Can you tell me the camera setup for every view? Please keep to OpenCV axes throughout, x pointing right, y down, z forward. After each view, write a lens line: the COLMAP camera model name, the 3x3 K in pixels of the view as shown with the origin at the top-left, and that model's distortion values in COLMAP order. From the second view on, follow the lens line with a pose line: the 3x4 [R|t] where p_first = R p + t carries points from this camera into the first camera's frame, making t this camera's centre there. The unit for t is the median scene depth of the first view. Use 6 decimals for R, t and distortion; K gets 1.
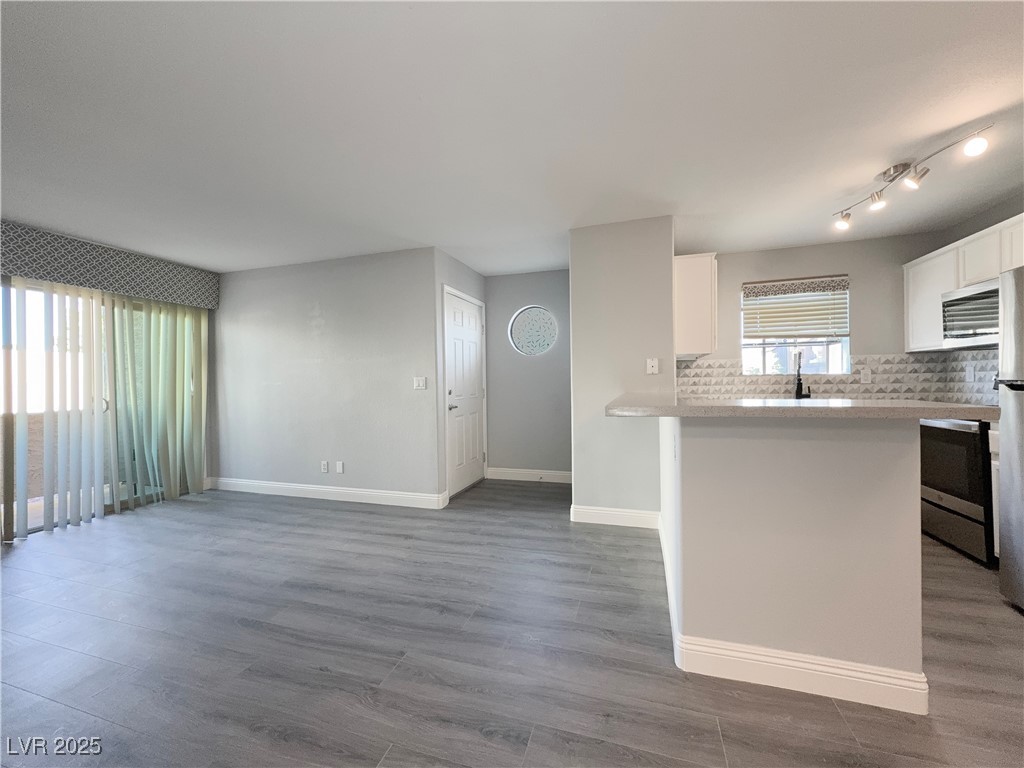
lens RADIAL K [[406.5, 0, 514.1], [0, 406.5, 382.4], [0, 0, 1]] dist [-0.000001, -0.000046]
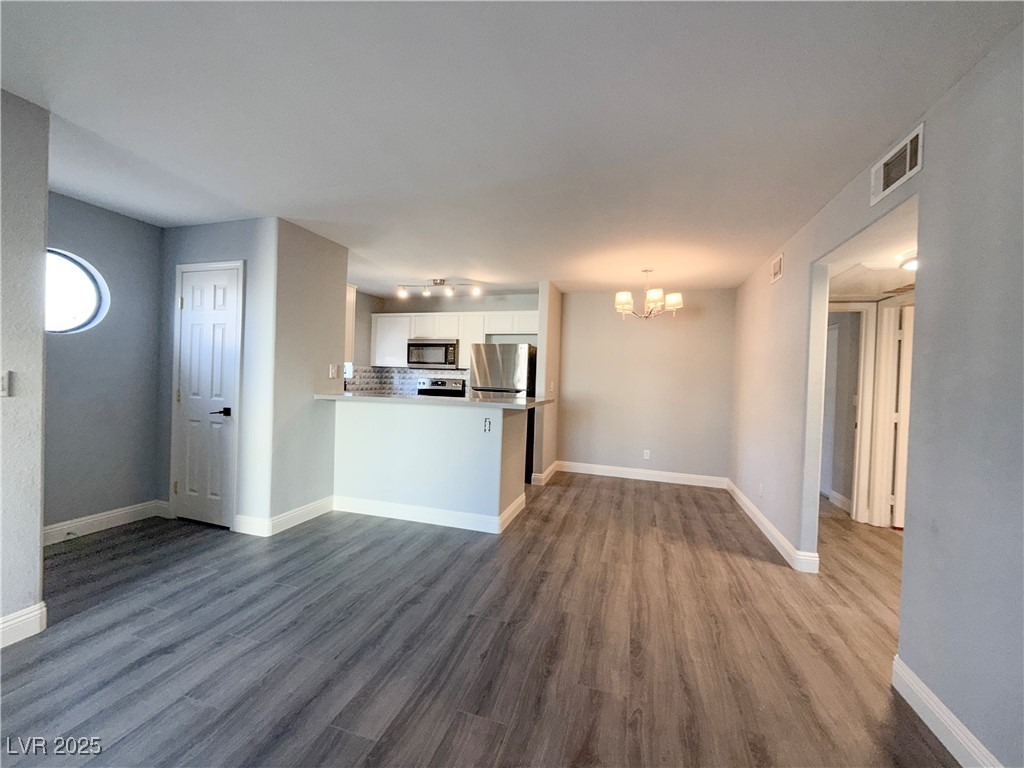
lens RADIAL K [[406.5, 0, 519.2], [0, 406.5, 367.0], [0, 0, 1]] dist [-0.000001, -0.000046]
pose [[-0.021668, 0.045330, 0.998737, -0.752899], [-0.029312, 0.998513, -0.045956, -0.011667], [-0.999335, -0.030271, -0.020307, 0.446861]]
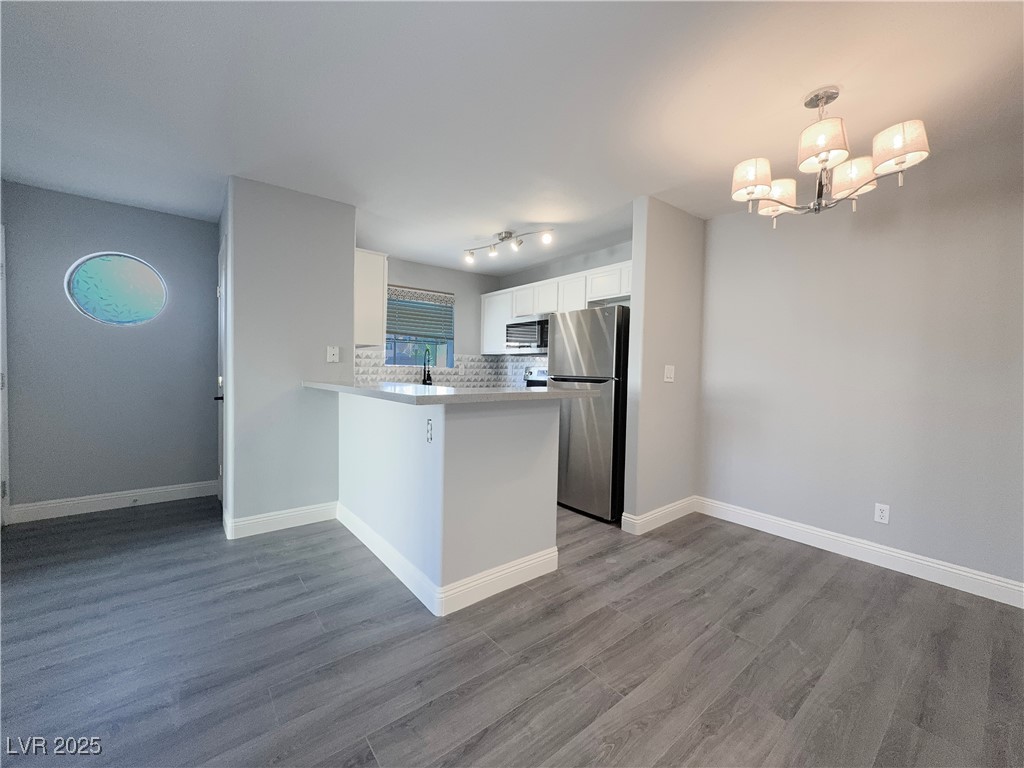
lens RADIAL K [[406.5, 0, 513.6], [0, 406.5, 381.4], [0, 0, 1]] dist [-0.000001, -0.000046]
pose [[0.552085, 0.003444, 0.833781, -0.210874], [-0.025241, 0.999602, 0.012584, 0.002455], [-0.833406, -0.027994, 0.551952, 0.089170]]
